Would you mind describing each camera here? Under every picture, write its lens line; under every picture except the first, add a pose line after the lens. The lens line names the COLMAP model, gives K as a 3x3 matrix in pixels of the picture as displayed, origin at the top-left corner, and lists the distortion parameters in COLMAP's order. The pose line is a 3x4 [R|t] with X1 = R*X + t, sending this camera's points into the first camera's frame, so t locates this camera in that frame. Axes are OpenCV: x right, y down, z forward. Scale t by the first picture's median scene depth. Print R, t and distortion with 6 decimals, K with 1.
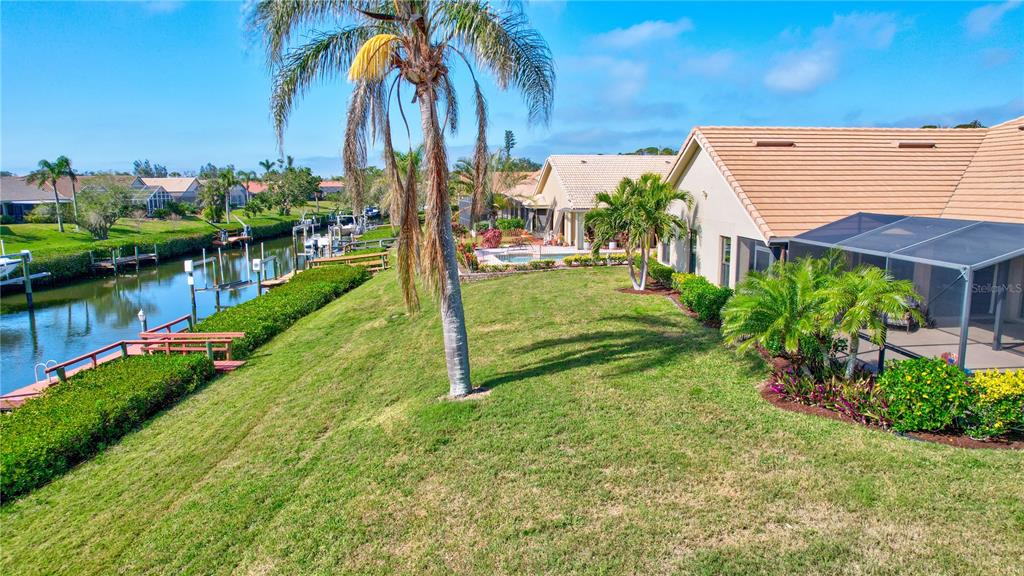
lens RADIAL K [[649.1, 0, 518.1], [0, 649.1, 286.7], [0, 0, 1]] dist [-0.043792, 0.000819]
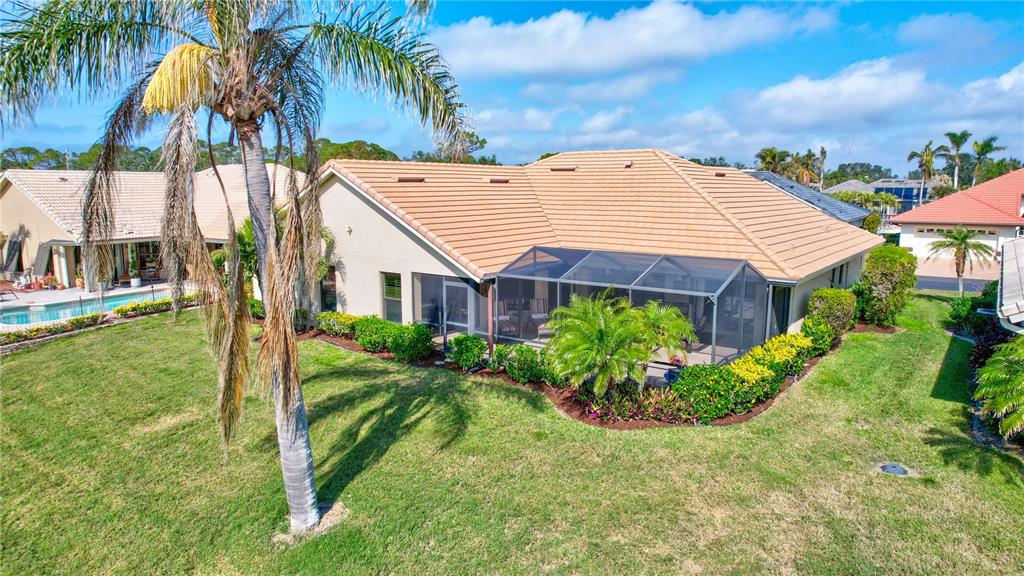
lens RADIAL K [[649.1, 0, 511.1], [0, 649.1, 290.0], [0, 0, 1]] dist [-0.043792, 0.000819]
pose [[0.644867, -0.114401, 0.755684, -0.405813], [0.115039, 0.991999, 0.052006, -0.103272], [-0.755587, 0.053396, 0.652868, 0.256885]]
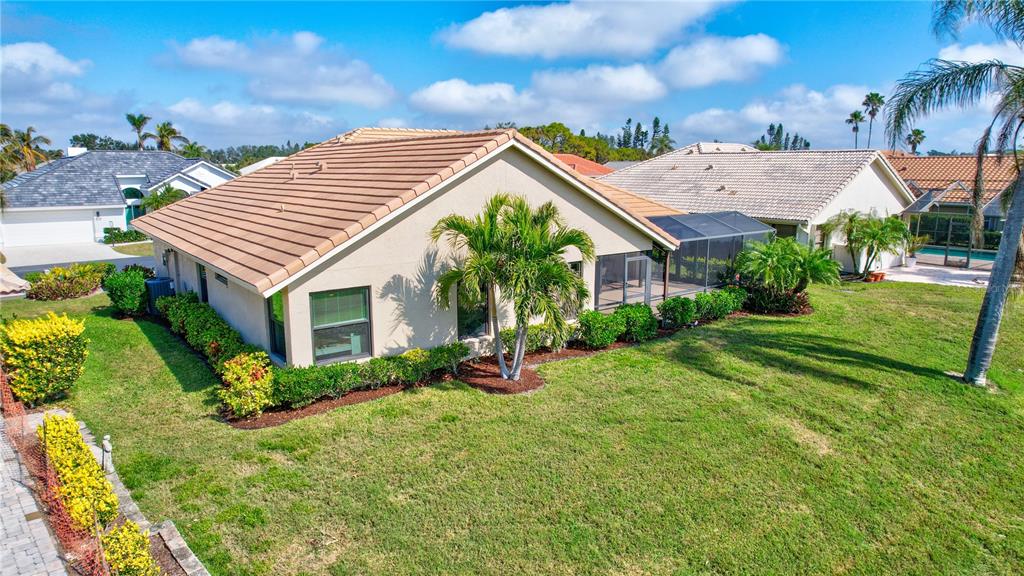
lens RADIAL K [[649.1, 0, 513.7], [0, 649.1, 293.7], [0, 0, 1]] dist [-0.043792, 0.000819]
pose [[-0.577174, -0.149622, 0.802797, -0.448869], [0.133750, 0.952476, 0.273679, -0.368835], [-0.805593, 0.265335, -0.529733, 1.955592]]
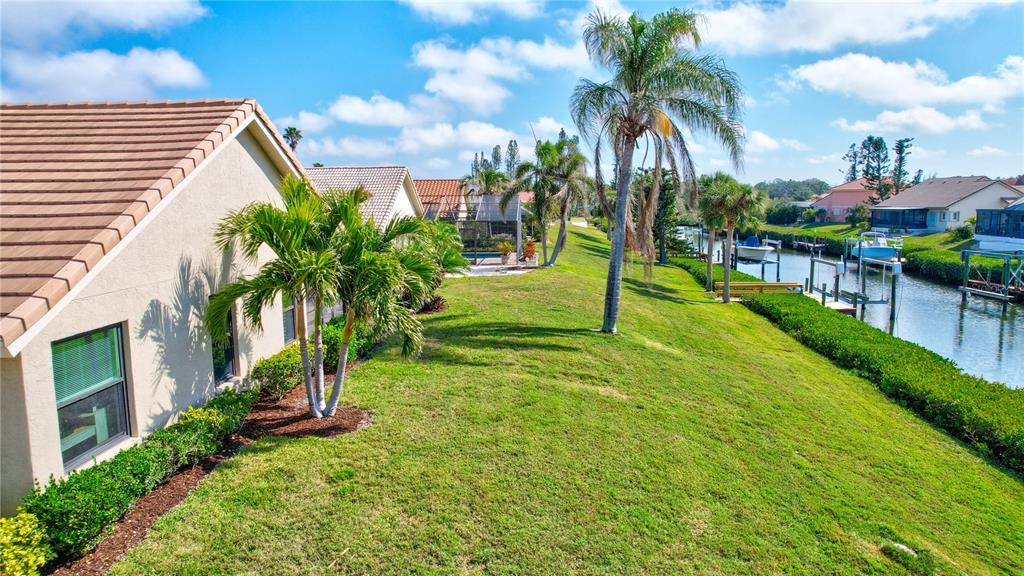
lens RADIAL K [[649.1, 0, 519.7], [0, 649.1, 281.4], [0, 0, 1]] dist [-0.043792, 0.000819]
pose [[-0.997134, 0.004675, 0.075506, 0.020448], [0.025732, 0.959533, 0.280416, -0.335822], [-0.071140, 0.281556, -0.956904, 2.128696]]
